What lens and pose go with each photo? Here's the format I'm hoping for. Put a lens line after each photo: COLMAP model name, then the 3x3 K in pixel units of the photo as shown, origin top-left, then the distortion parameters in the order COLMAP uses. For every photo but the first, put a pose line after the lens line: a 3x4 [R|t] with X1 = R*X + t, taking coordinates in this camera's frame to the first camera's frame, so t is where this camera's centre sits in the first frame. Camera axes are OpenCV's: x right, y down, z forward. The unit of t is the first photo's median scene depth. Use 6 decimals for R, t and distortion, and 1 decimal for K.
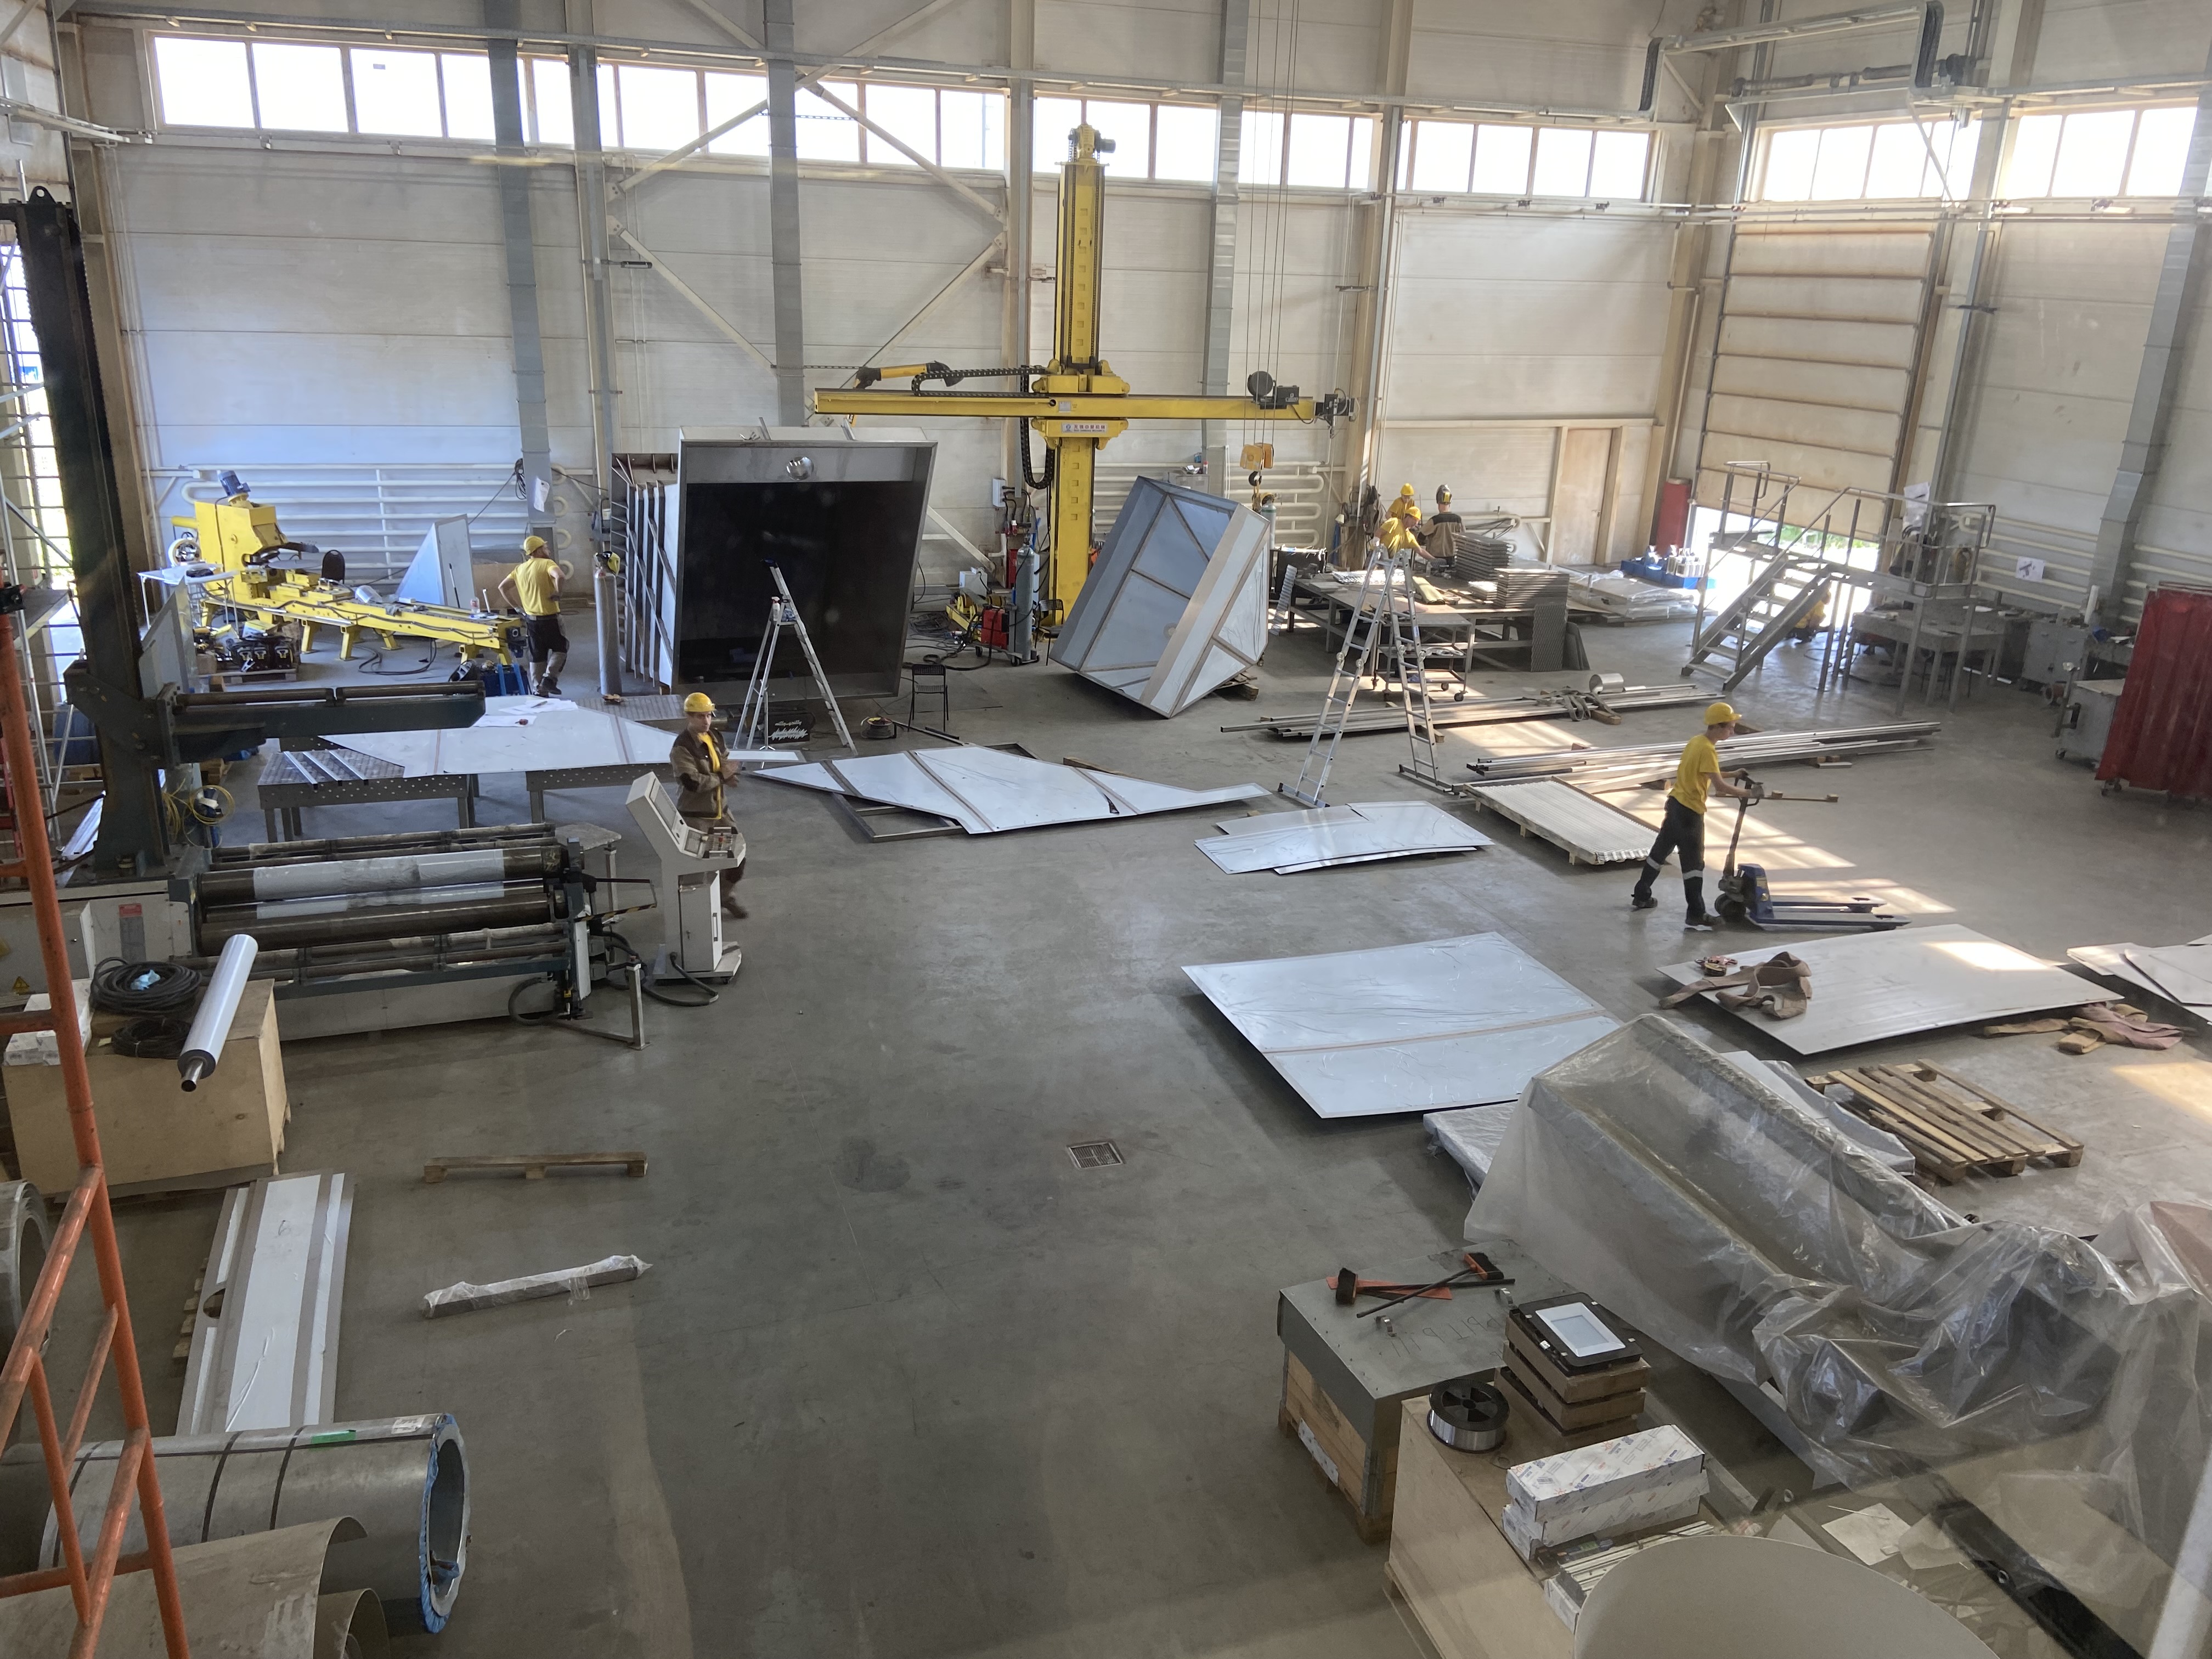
lens RADIAL K [[1668.2, 0, 1101.6], [0, 1668.2, 830.6], [0, 0, 1]] dist [0.092033, -0.108359]
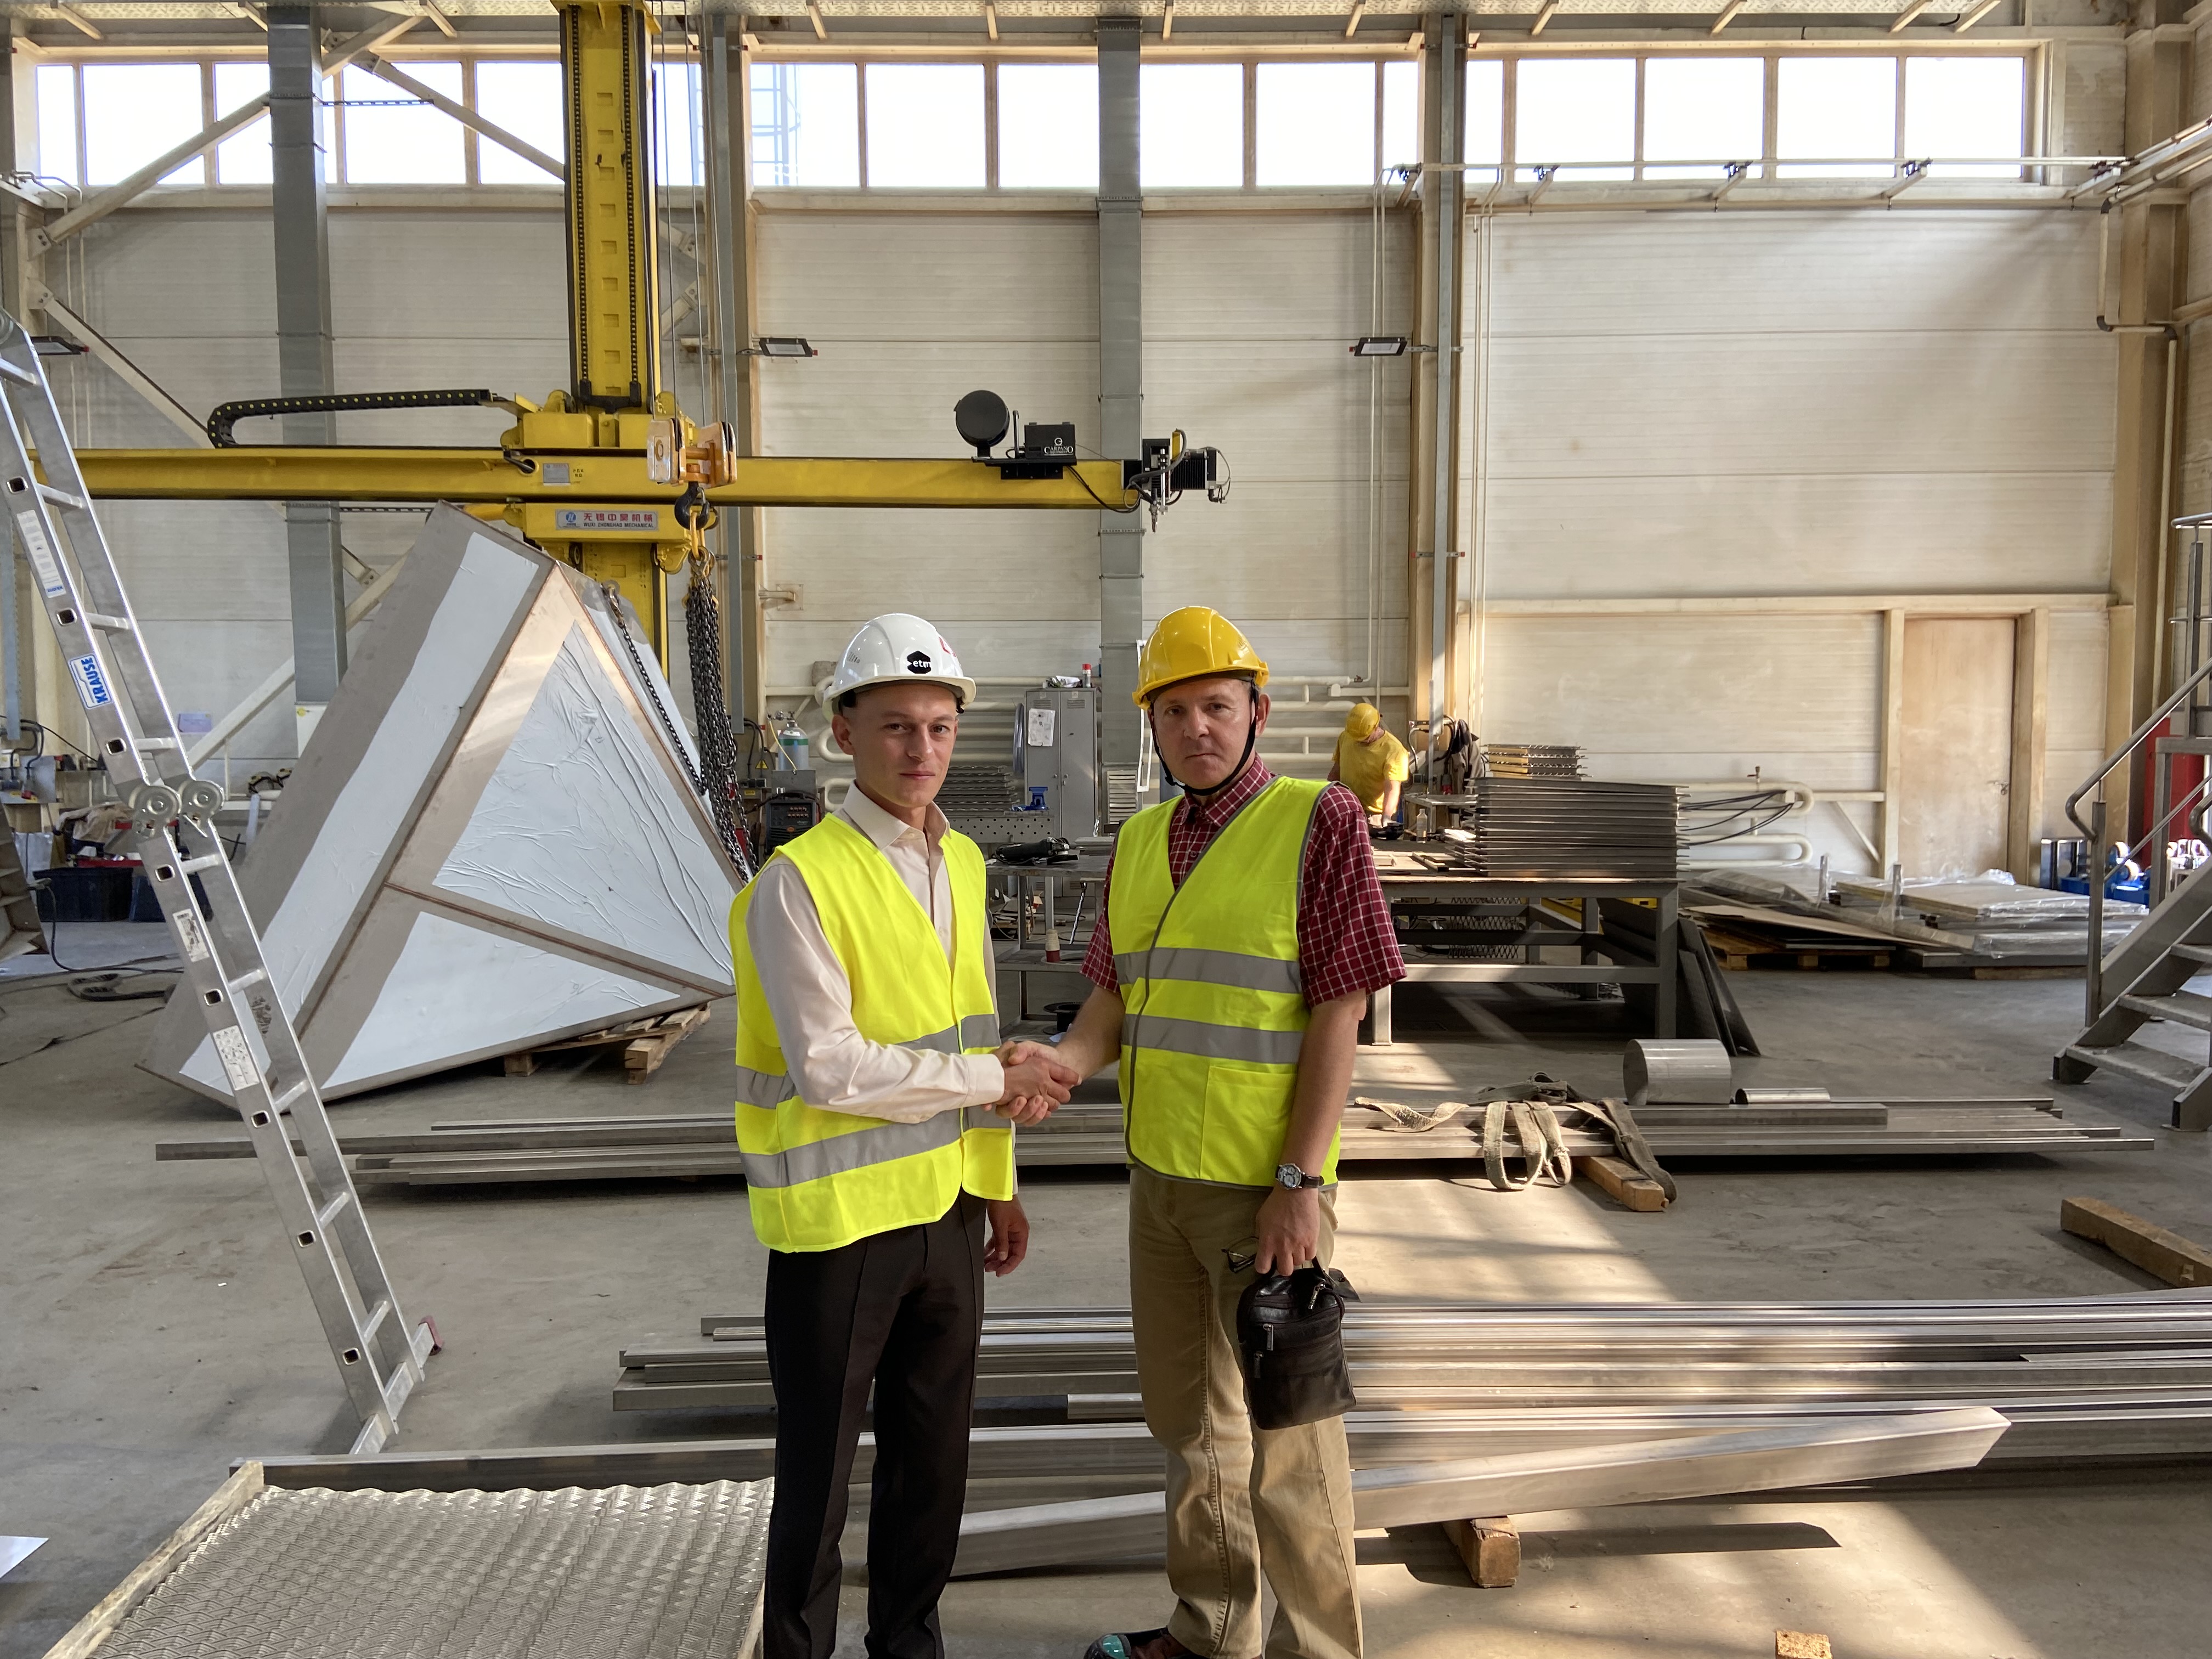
lens RADIAL K [[1668.2, 0, 1090.6], [0, 1668.2, 832.4], [0, 0, 1]] dist [0.092033, -0.108359]
pose [[0.944135, -0.016049, -0.329169, 0.260369], [-0.072949, 0.963860, -0.256229, -0.038717], [0.321385, 0.265927, 0.908842, 0.593618]]
